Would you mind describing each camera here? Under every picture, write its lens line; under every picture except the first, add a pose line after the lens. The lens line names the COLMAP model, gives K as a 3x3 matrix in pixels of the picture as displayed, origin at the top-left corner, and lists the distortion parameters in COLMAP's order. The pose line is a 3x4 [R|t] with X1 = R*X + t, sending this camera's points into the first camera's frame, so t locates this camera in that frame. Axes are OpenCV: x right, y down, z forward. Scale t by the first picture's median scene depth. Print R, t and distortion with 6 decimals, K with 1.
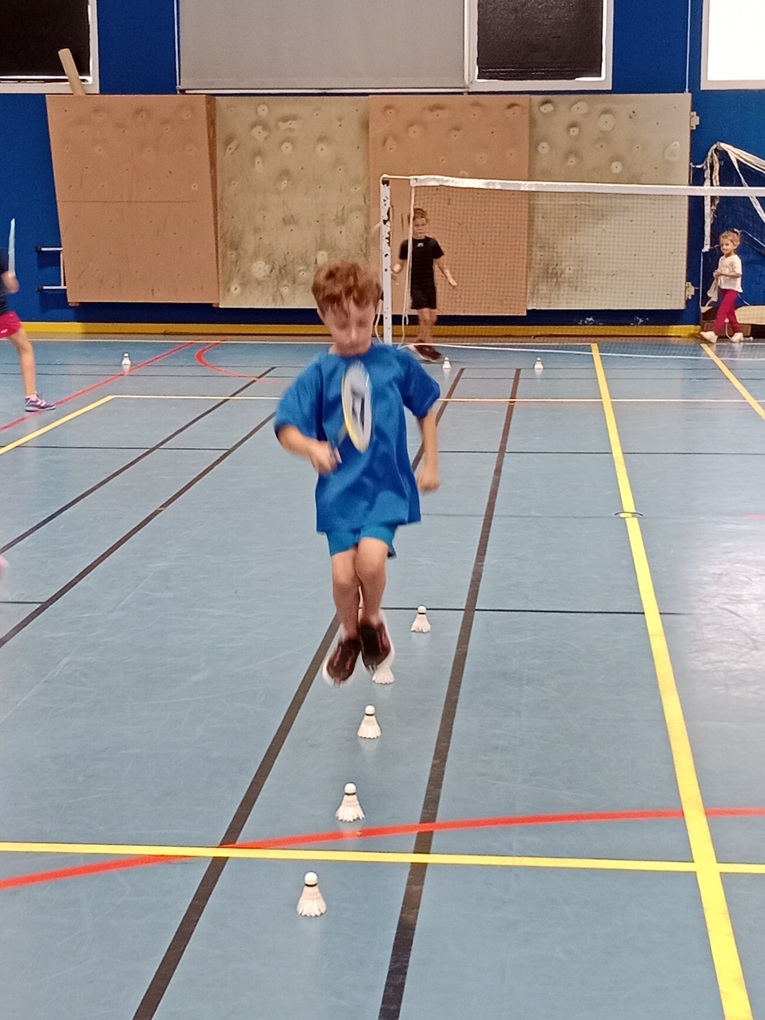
lens RADIAL K [[1877.4, 0, 382.5], [0, 1877.4, 510.0], [0, 0, 1]] dist [0.029140, 0.000000]
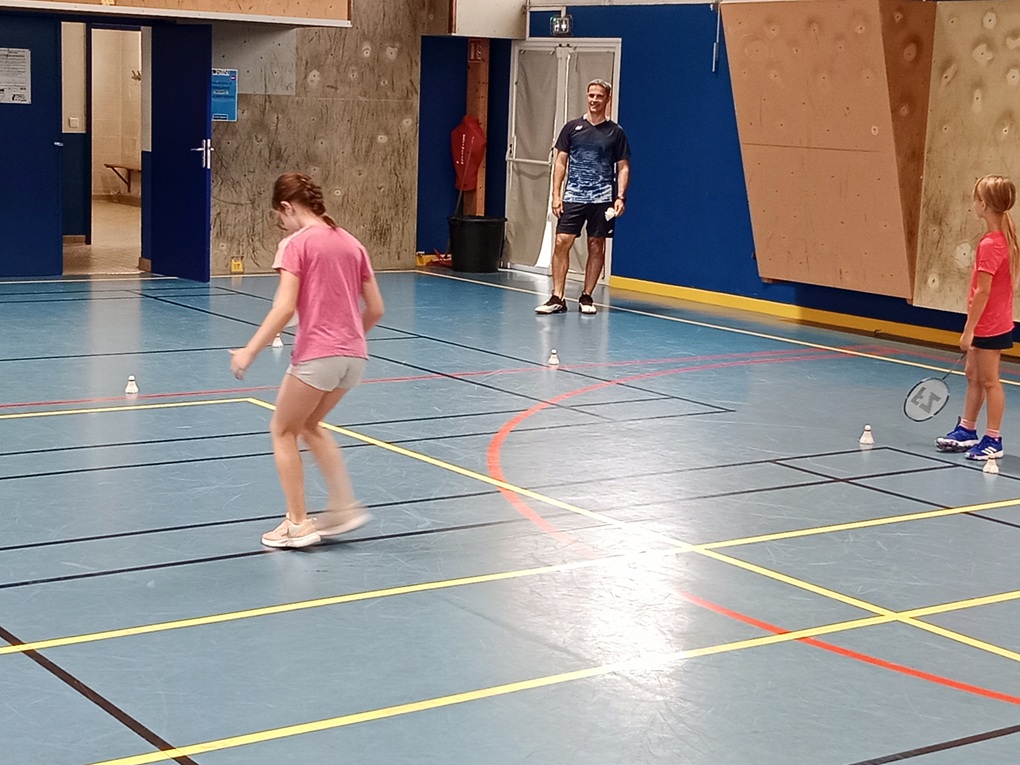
lens RADIAL K [[1877.4, 0, 509.9], [0, 1877.4, 382.8], [0, 0, 1]] dist [0.029140, 0.000000]
pose [[0.648353, 0.139630, -0.748426, 0.342082], [-0.166126, 0.985297, 0.039909, -0.083949], [0.742994, 0.098458, 0.662016, 0.441622]]
